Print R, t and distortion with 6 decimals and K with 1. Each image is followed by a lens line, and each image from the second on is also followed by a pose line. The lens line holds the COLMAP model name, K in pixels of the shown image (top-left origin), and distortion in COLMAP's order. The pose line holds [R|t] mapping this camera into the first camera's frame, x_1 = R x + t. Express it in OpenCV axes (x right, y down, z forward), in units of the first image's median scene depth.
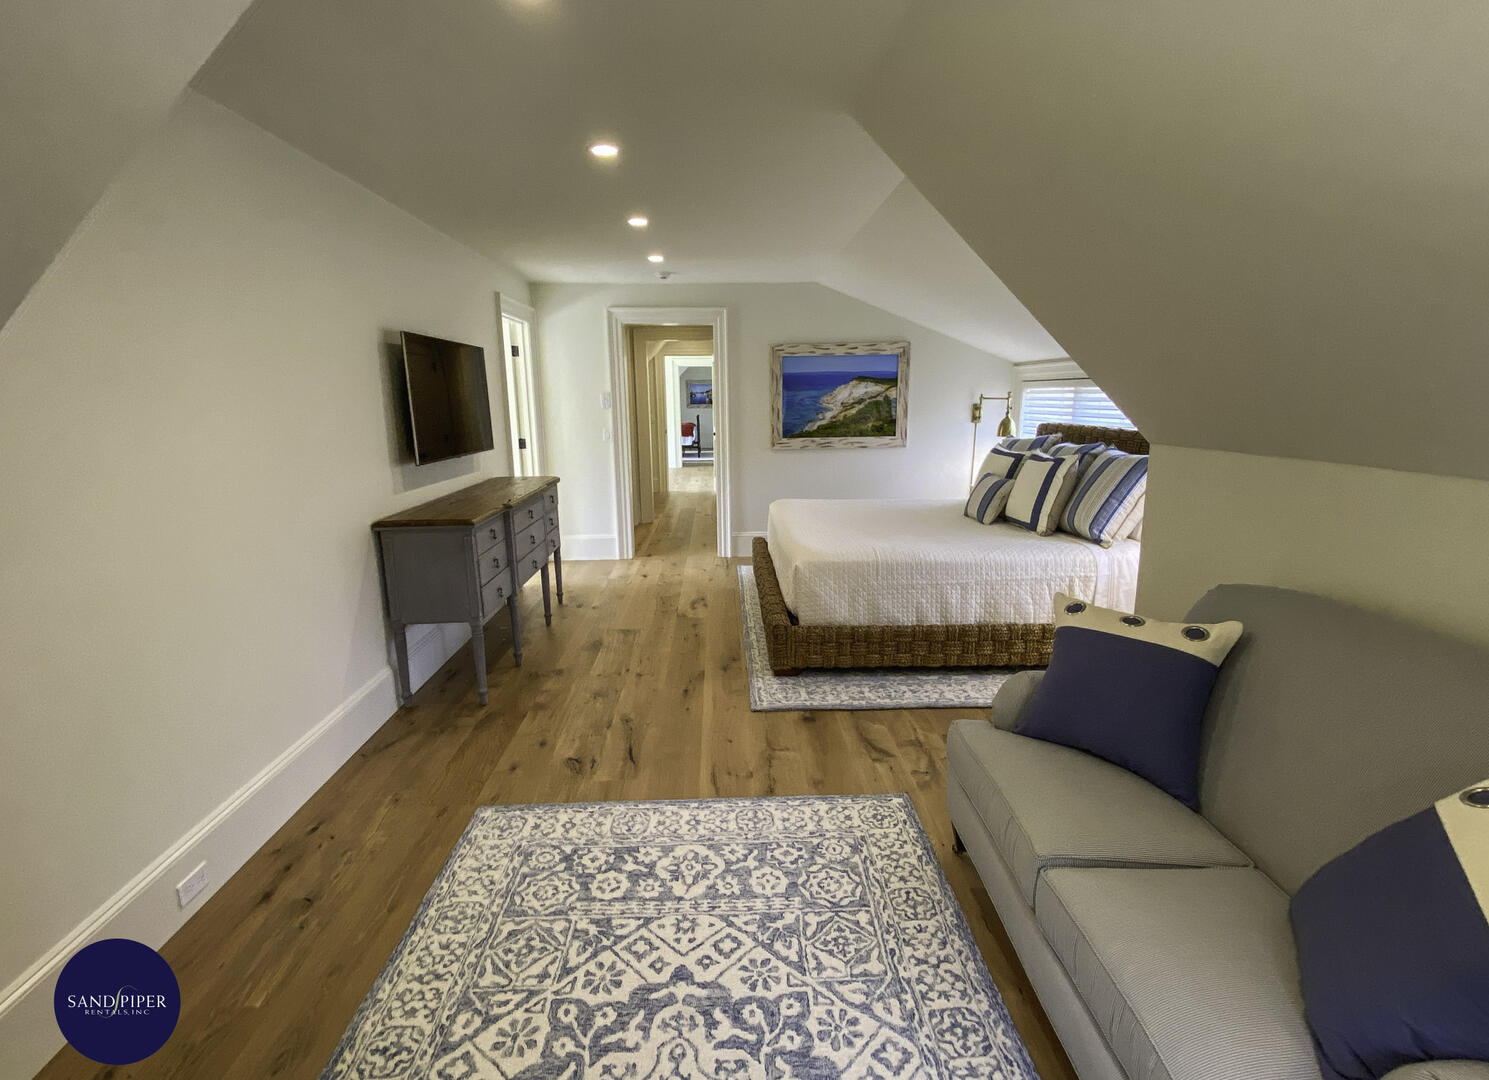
lens RADIAL K [[677.5, 0, 741.3], [0, 677.5, 540.9], [0, 0, 1]] dist [0.000909, 0.000037]
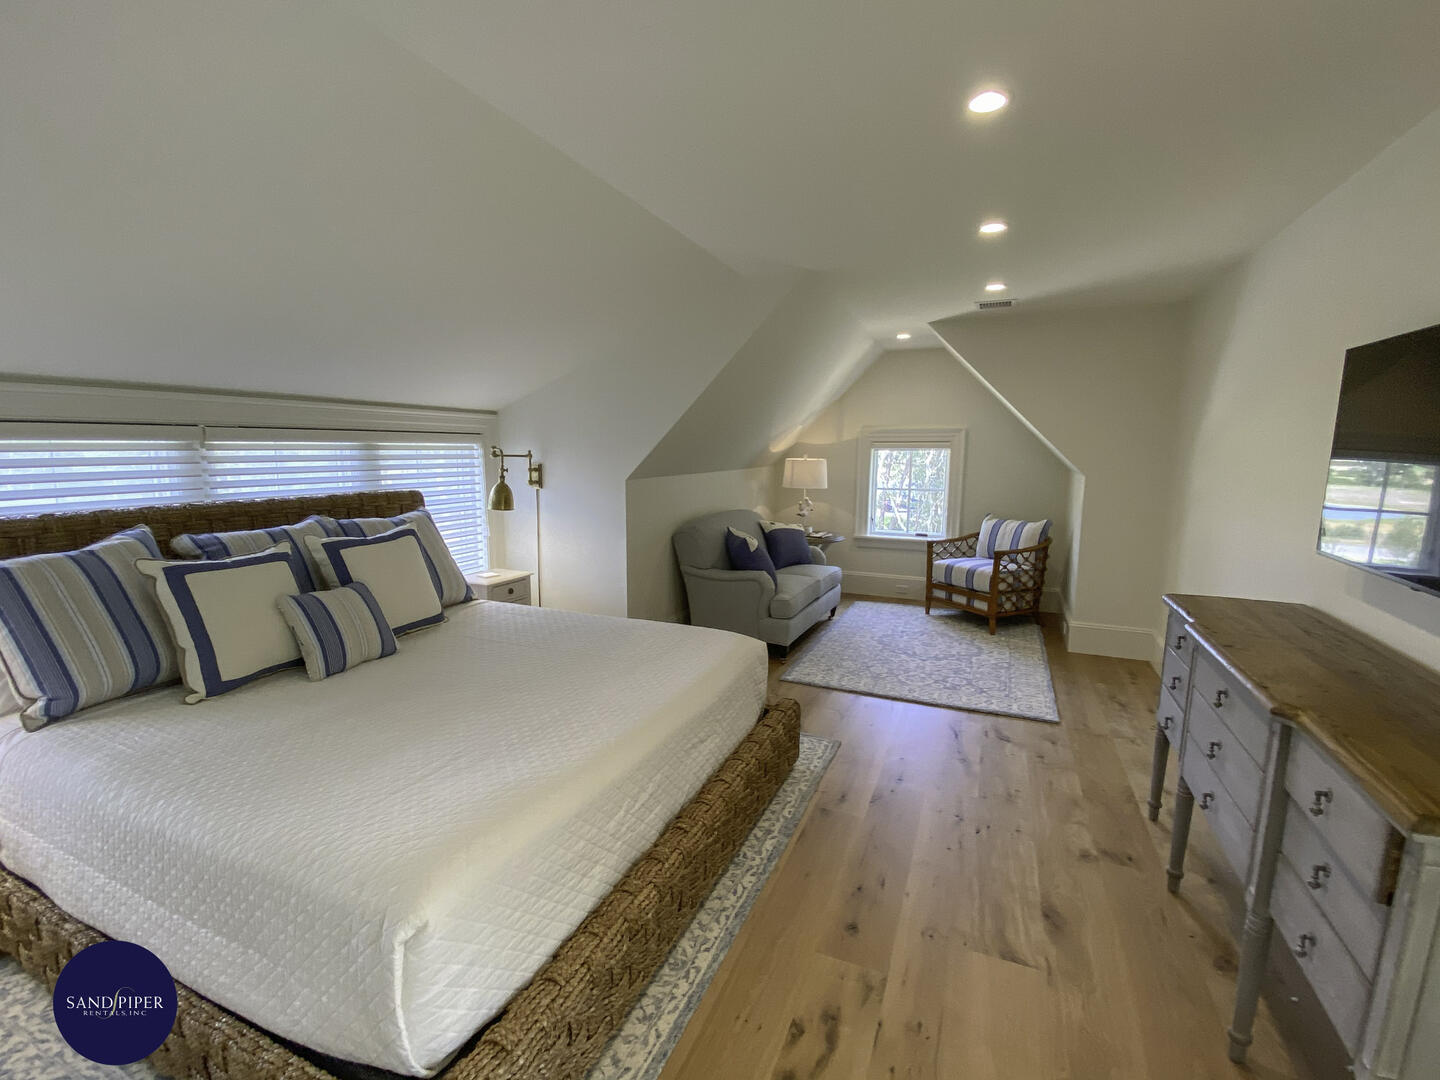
lens RADIAL K [[636.8, 0, 718.8], [0, 636.8, 547.9], [0, 0, 1]] dist [0.000627, 0.000017]
pose [[-0.904686, -0.058399, 0.422057, -0.311117], [0.099117, 0.934542, 0.341769, -0.566584], [-0.414389, 0.351027, -0.839679, 2.605266]]
